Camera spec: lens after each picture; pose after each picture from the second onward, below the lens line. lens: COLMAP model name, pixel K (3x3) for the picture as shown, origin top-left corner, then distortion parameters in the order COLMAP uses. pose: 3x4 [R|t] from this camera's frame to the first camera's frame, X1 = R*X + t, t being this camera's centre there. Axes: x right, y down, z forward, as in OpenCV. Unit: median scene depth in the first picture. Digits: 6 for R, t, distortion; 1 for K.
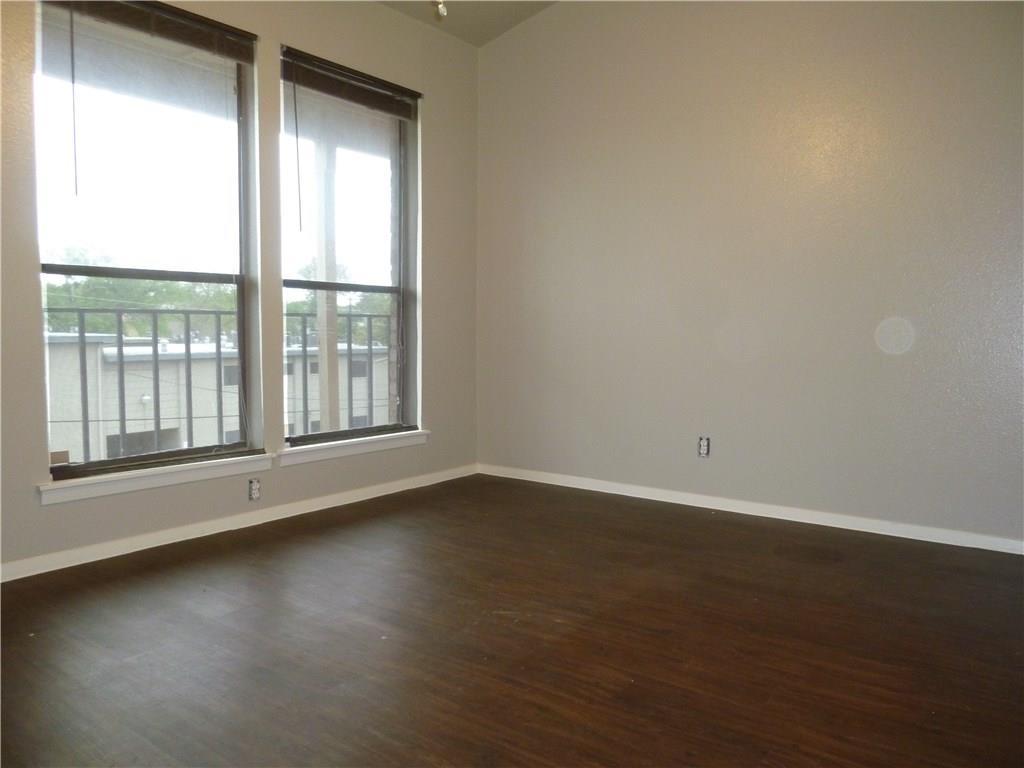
lens RADIAL K [[779.5, 0, 505.6], [0, 779.5, 382.0], [0, 0, 1]] dist [-0.017608, -0.002657]
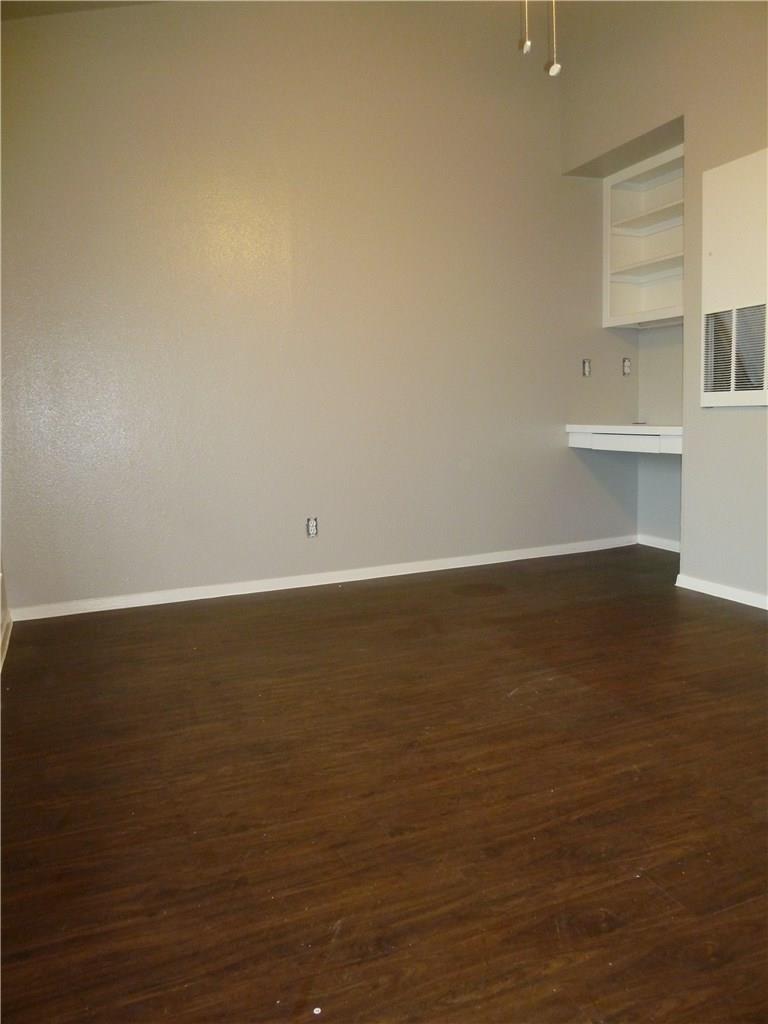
lens RADIAL K [[779.5, 0, 384.0], [0, 779.5, 512.0], [0, 0, 1]] dist [-0.017608, -0.002657]
pose [[0.493799, -0.141153, 0.858043, -0.920634], [0.093859, 0.989625, 0.108783, -0.063699], [-0.864496, 0.026818, 0.501924, 0.627204]]
